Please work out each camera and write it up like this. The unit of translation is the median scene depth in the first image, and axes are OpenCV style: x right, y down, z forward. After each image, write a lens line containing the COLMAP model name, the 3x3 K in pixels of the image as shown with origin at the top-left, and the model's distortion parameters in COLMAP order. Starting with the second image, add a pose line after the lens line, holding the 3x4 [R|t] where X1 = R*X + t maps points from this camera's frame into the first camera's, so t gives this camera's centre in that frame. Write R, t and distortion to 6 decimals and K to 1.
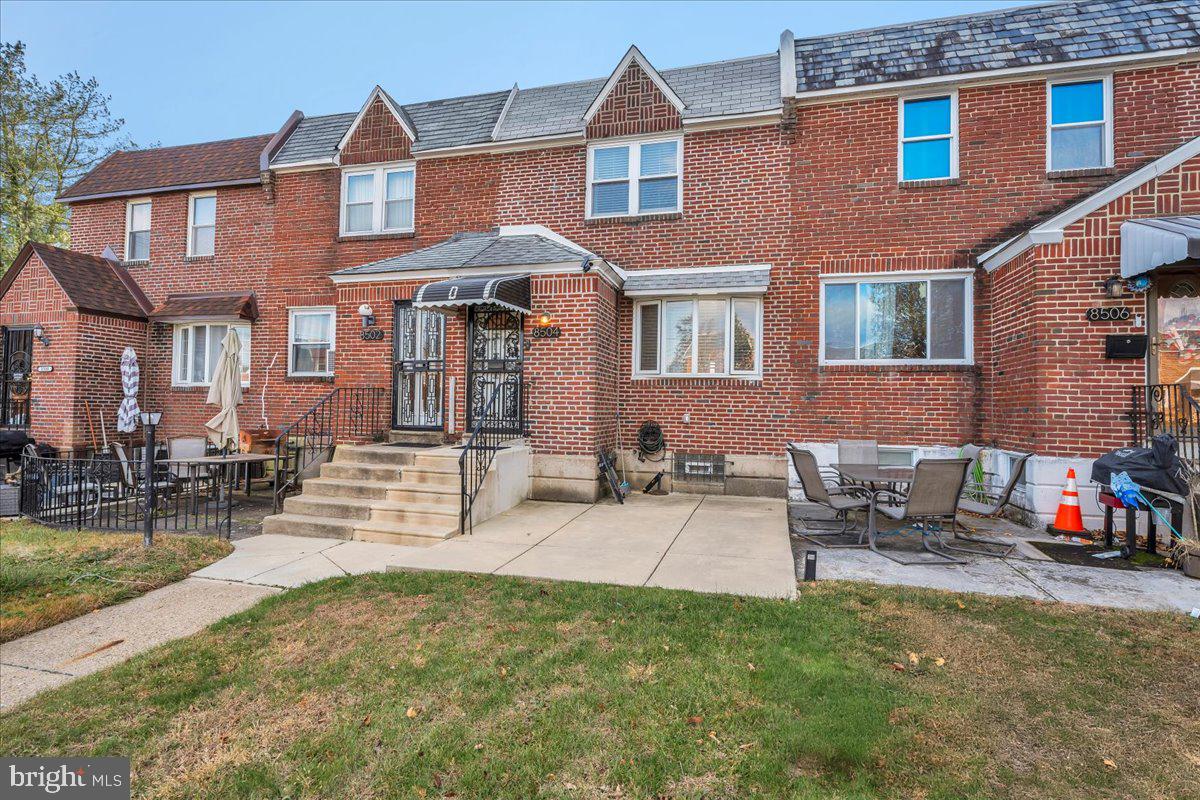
lens RADIAL K [[589.7, 0, 600.1], [0, 589.7, 395.3], [0, 0, 1]] dist [0.001062, -0.003386]
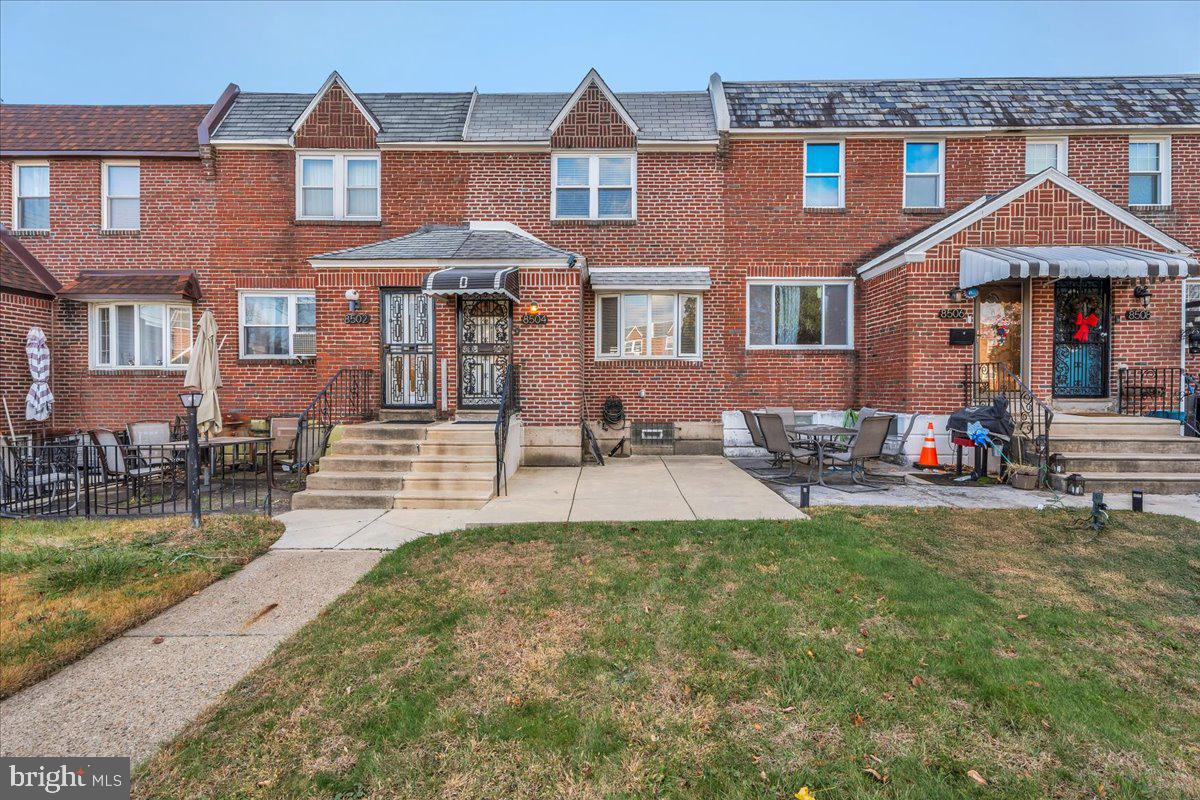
lens RADIAL K [[535.4, 0, 601.5], [0, 535.4, 398.3], [0, 0, 1]] dist [0.009830, -0.003556]
pose [[0.966609, -0.020142, 0.255462, -0.229232], [0.010086, 0.999124, 0.040617, 0.004318], [-0.256056, -0.036684, 0.965966, -0.038194]]
